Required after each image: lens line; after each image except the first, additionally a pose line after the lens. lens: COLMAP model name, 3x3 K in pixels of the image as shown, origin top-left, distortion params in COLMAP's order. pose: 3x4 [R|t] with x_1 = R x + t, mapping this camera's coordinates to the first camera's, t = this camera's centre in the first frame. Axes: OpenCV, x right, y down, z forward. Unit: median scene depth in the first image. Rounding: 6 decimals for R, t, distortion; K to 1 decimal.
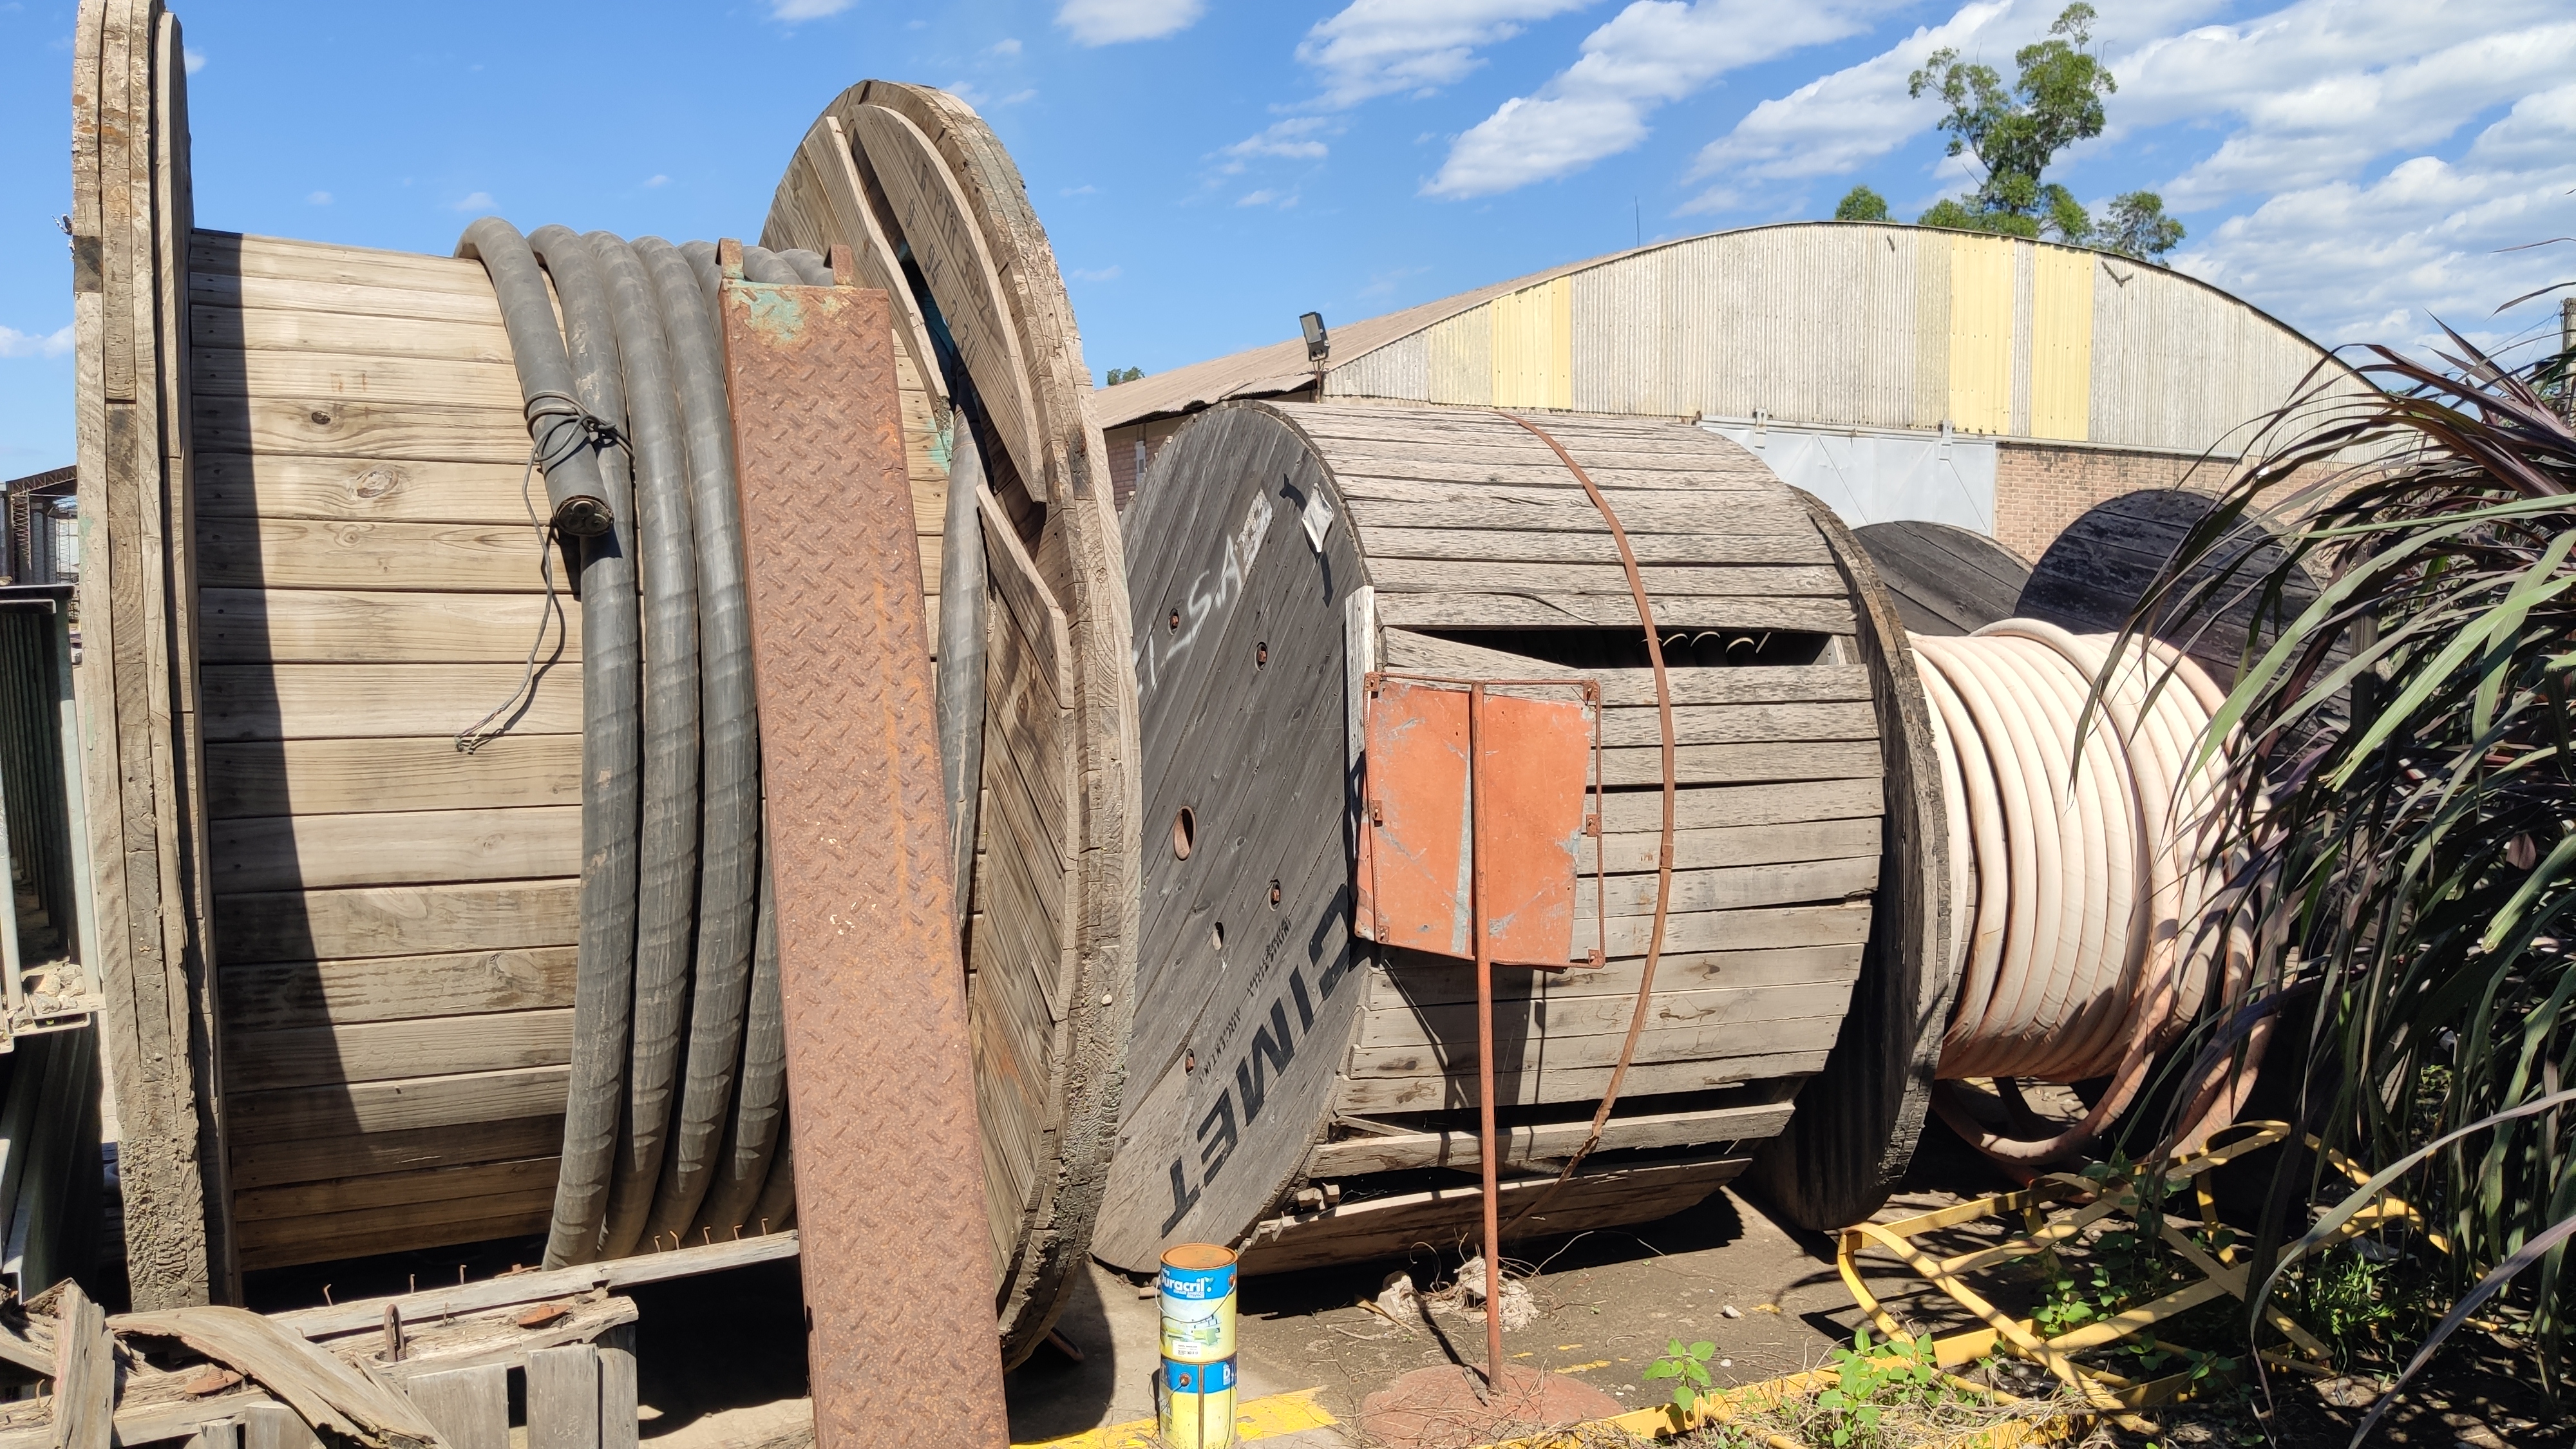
lens RADIAL K [[1963.0, 0, 1308.1], [0, 1963.0, 737.2], [0, 0, 1]] dist [0.043448, -0.087903]
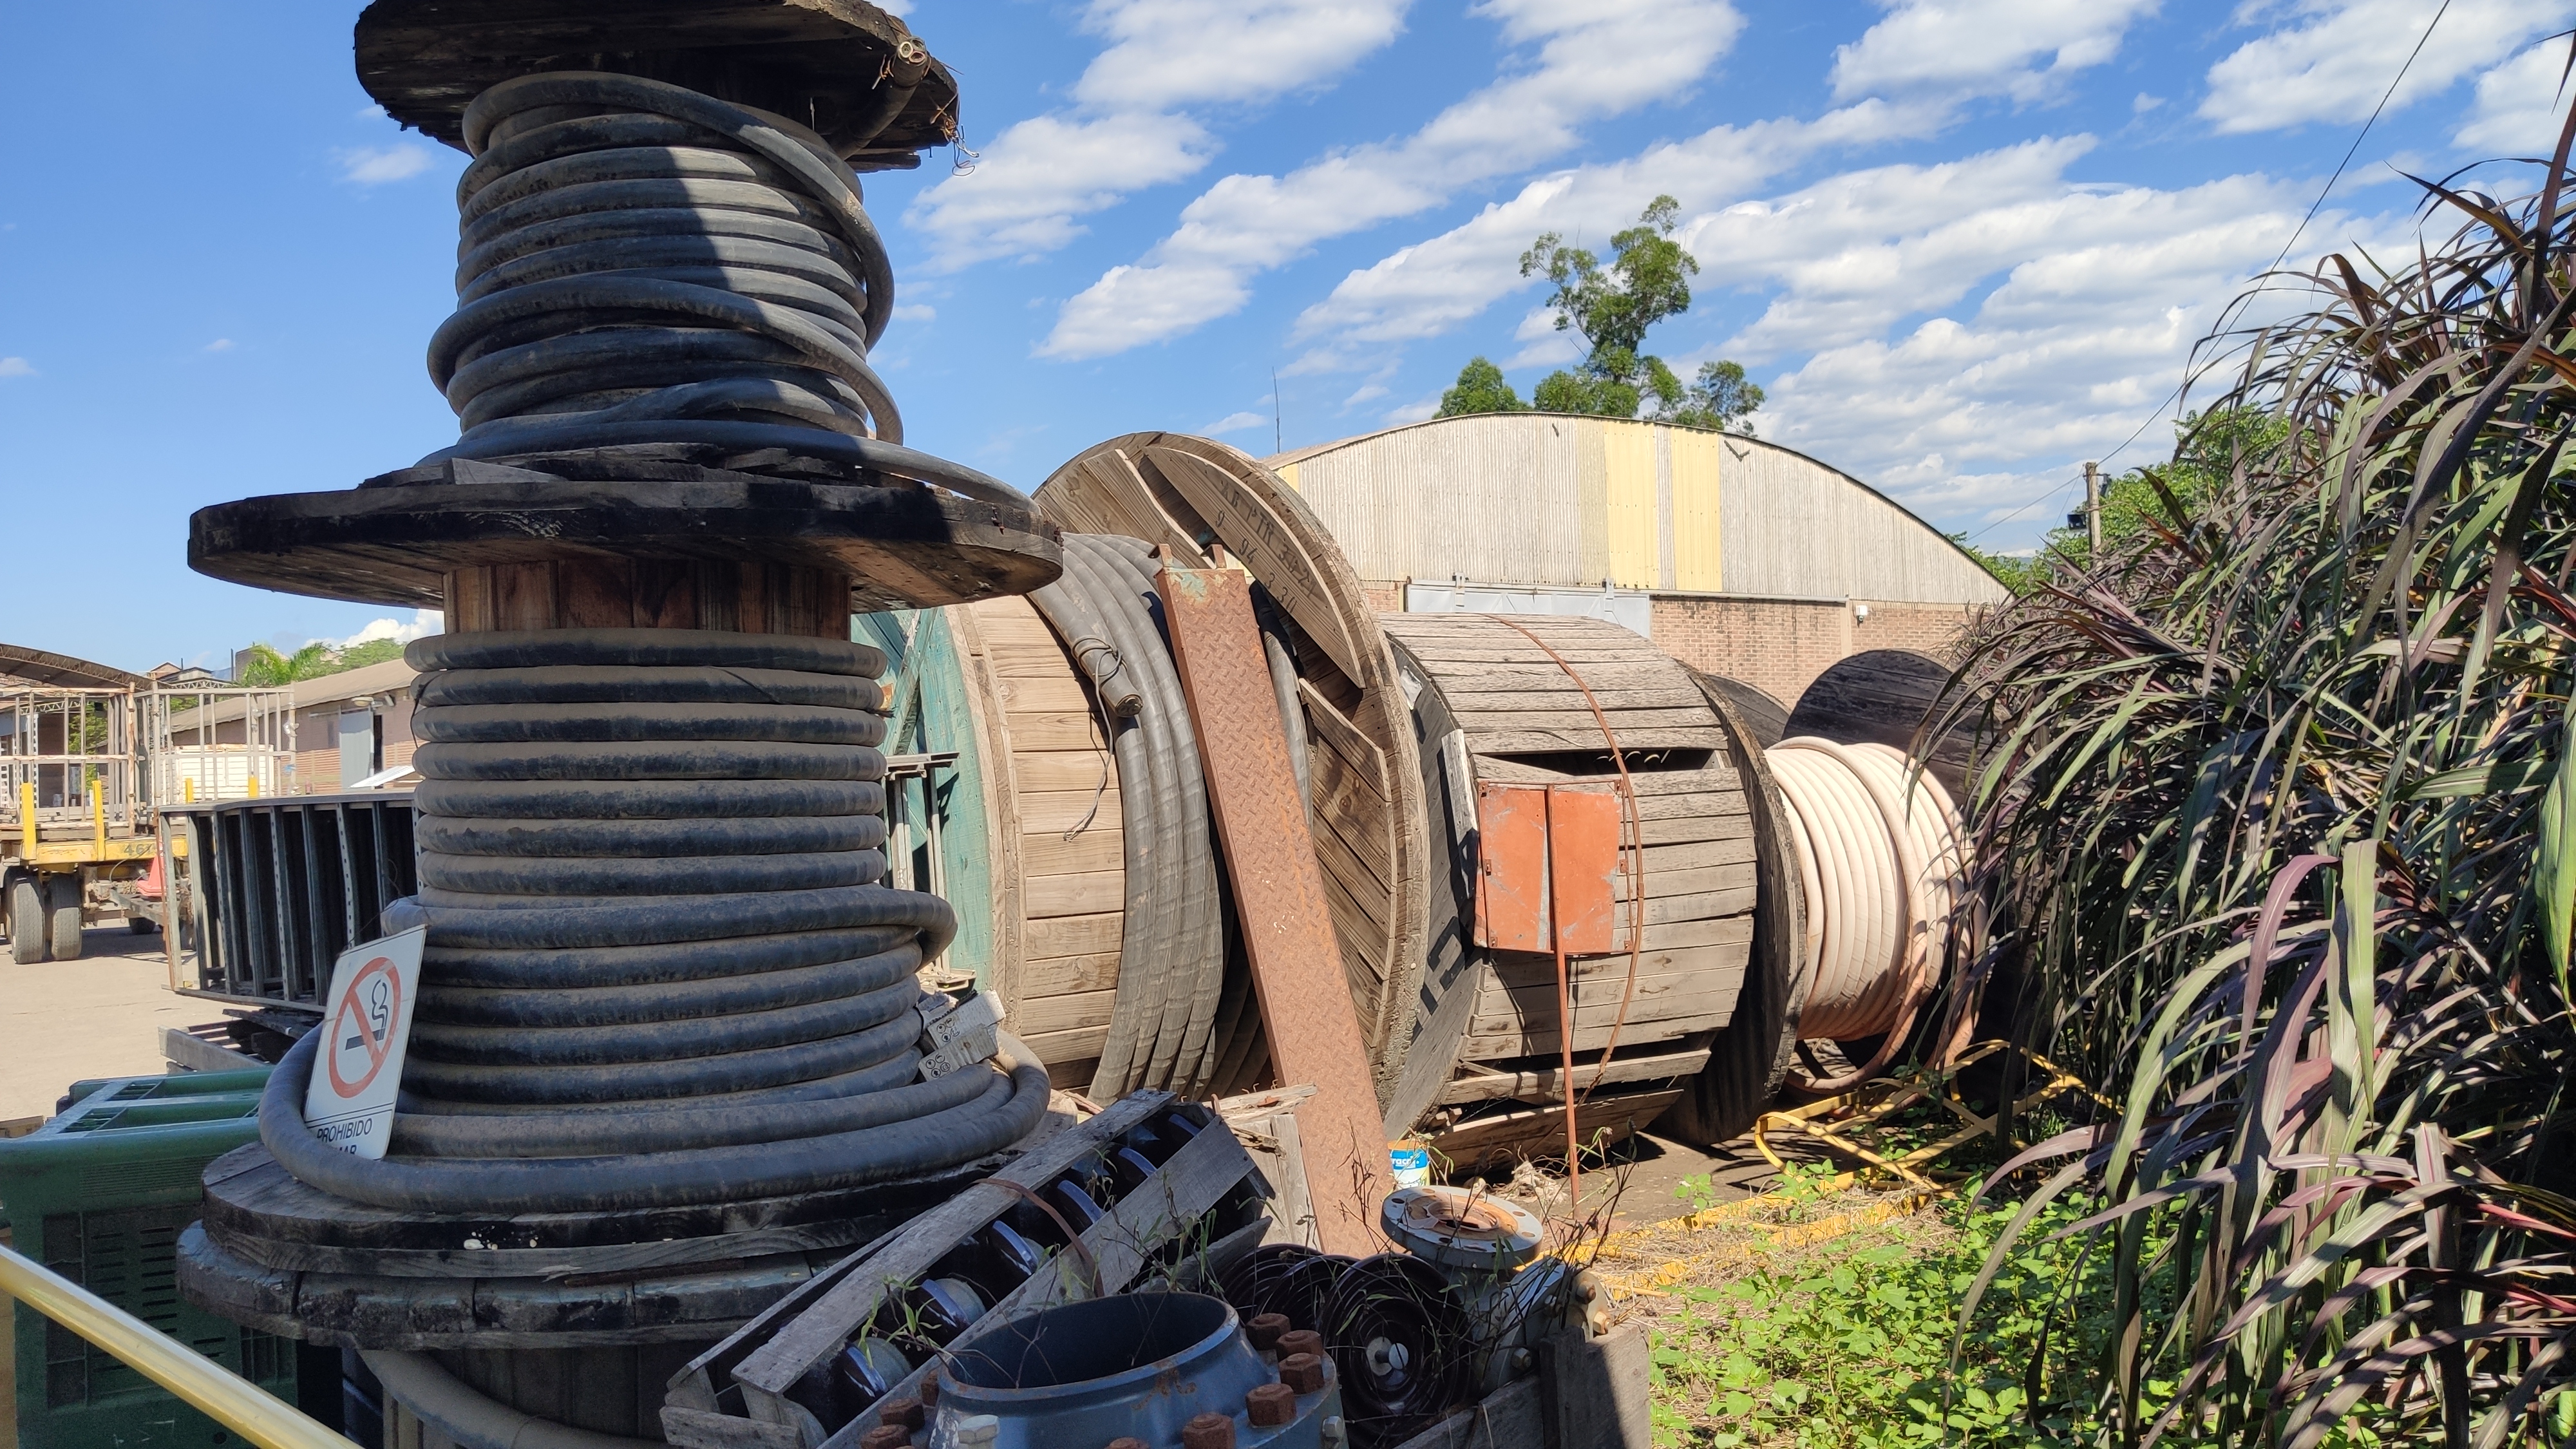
lens RADIAL K [[1963.0, 0, 1271.0], [0, 1963.0, 709.6], [0, 0, 1]] dist [0.043448, -0.087903]
pose [[0.984283, -0.037203, 0.172637, -0.357266], [0.052581, 0.994960, -0.085376, 0.032518], [-0.168590, 0.093112, 0.981278, -0.500343]]
